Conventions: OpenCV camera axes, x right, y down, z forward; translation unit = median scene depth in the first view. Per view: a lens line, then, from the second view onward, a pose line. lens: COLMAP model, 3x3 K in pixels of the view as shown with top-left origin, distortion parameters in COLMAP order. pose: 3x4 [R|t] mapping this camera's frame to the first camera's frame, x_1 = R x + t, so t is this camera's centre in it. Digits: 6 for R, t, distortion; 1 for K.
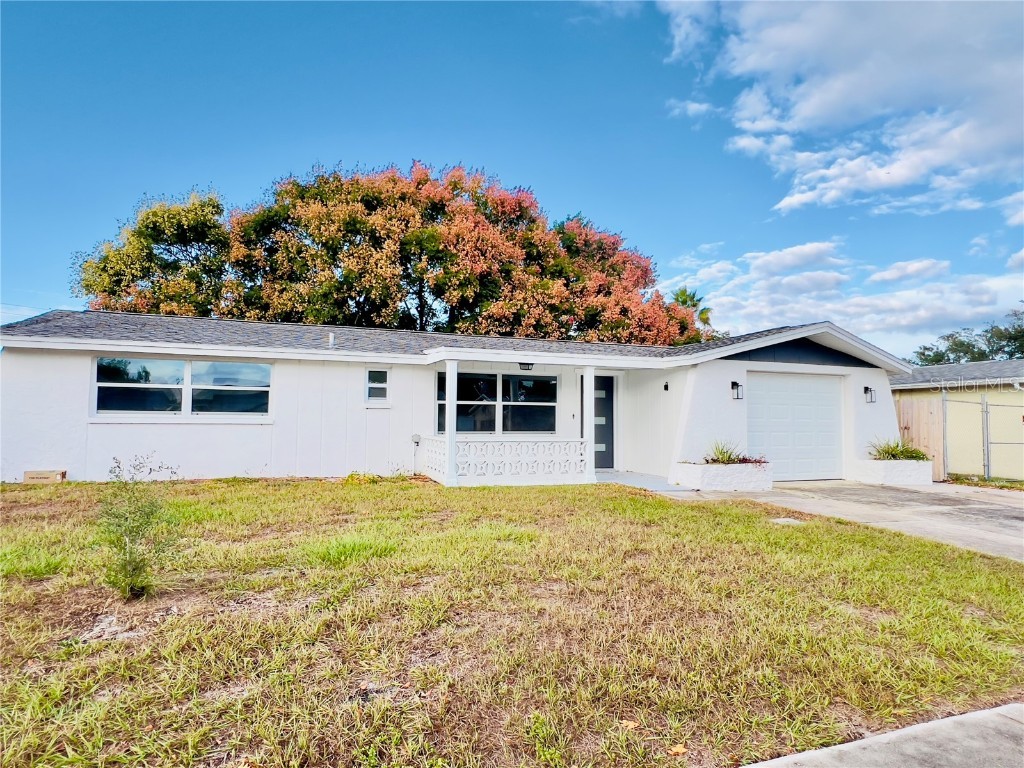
lens RADIAL K [[564.2, 0, 511.6], [0, 564.2, 383.9], [0, 0, 1]] dist [0.003110, 0.000274]
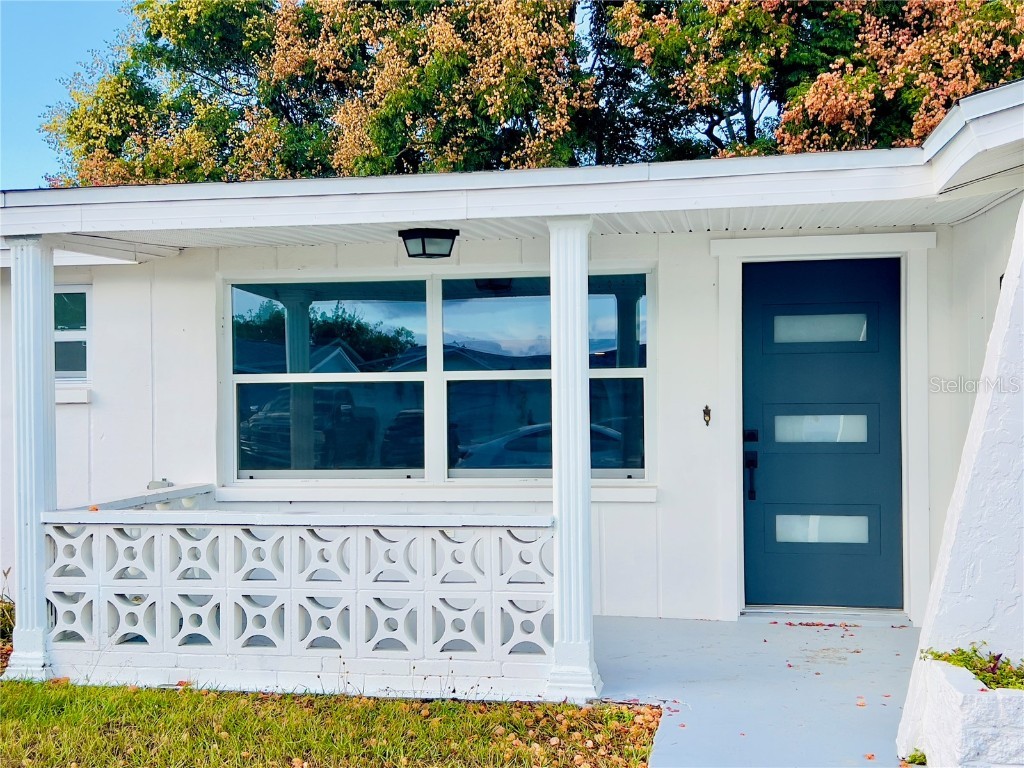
lens RADIAL K [[1217.9, 0, 512.2], [0, 1217.9, 386.7], [0, 0, 1]] dist [0.064013, 0.000000]
pose [[0.867164, -0.028322, -0.497216, 0.337384], [0.050623, 0.998223, 0.031429, 0.021844], [0.495443, -0.052425, 0.867057, 0.455424]]
